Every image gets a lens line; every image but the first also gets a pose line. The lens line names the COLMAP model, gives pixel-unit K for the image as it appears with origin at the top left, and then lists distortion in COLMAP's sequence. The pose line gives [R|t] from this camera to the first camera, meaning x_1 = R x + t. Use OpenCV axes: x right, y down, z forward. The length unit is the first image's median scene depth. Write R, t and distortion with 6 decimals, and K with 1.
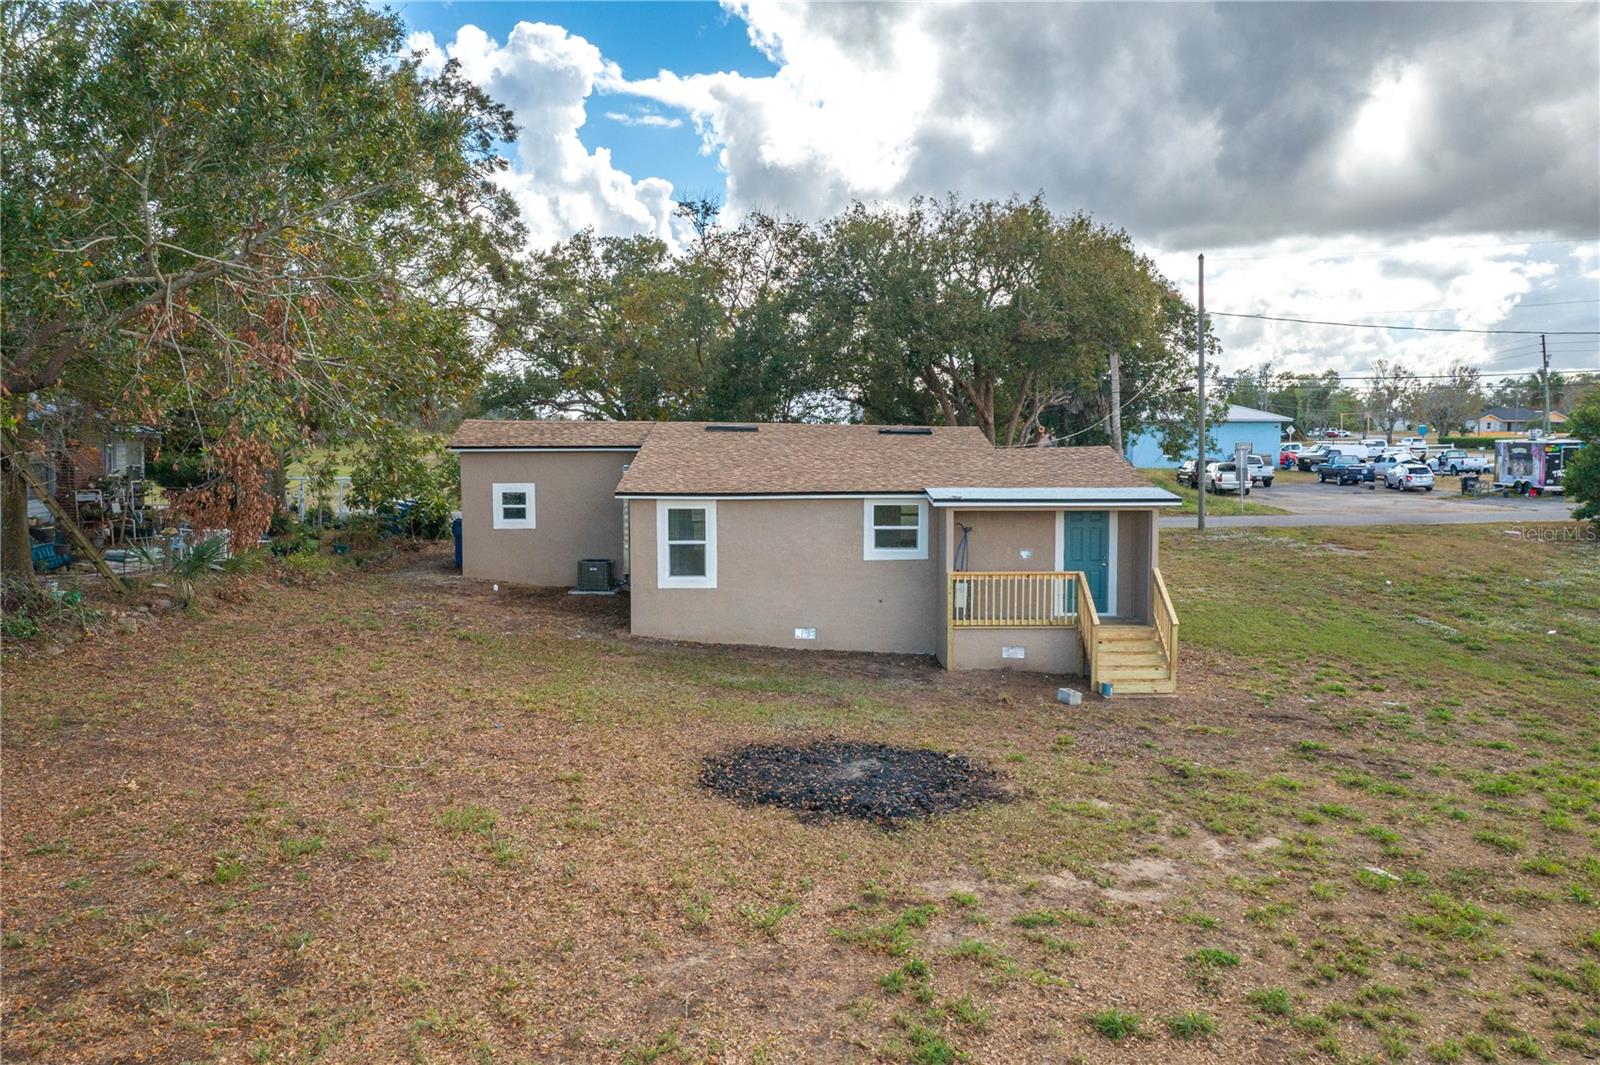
lens RADIAL K [[1223.7, 0, 747.8], [0, 1223.7, 584.1], [0, 0, 1]] dist [-0.025814, -0.004508]
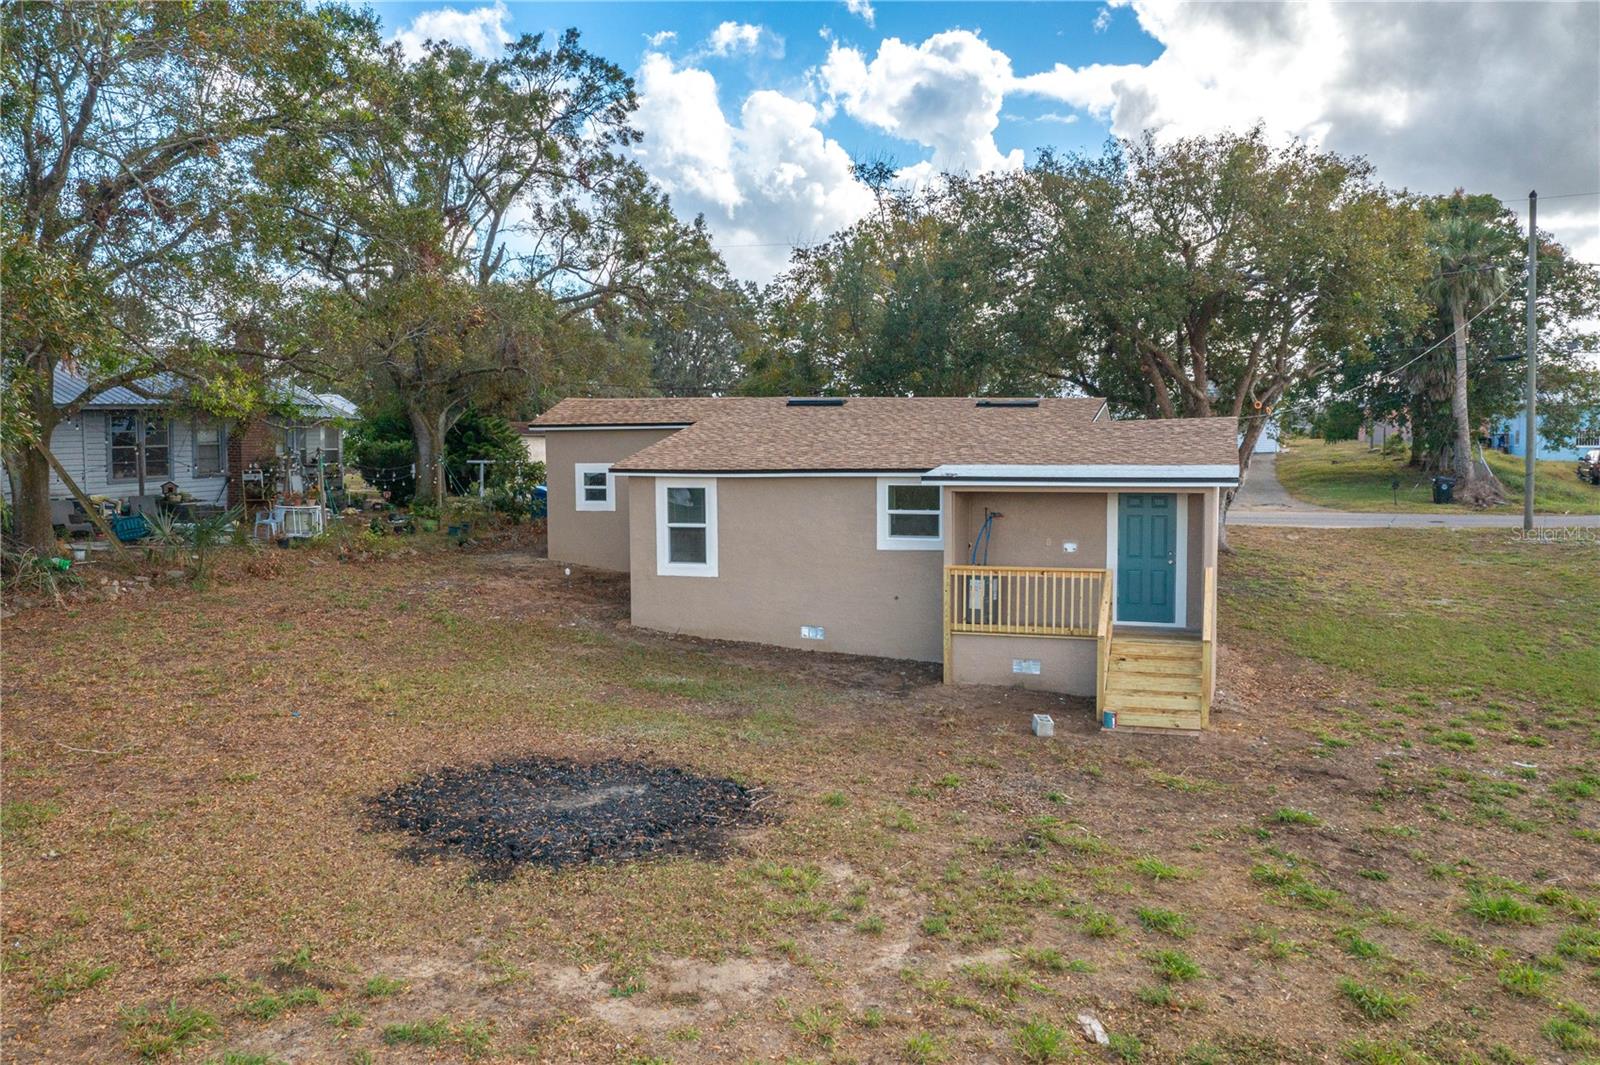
lens RADIAL K [[1223.7, 0, 756.7], [0, 1223.7, 556.0], [0, 0, 1]] dist [-0.025814, -0.004508]
pose [[0.955441, 0.026831, -0.293961, 0.270072], [-0.033412, 0.999290, -0.017385, 0.002634], [0.293286, 0.026432, 0.955659, 0.165262]]
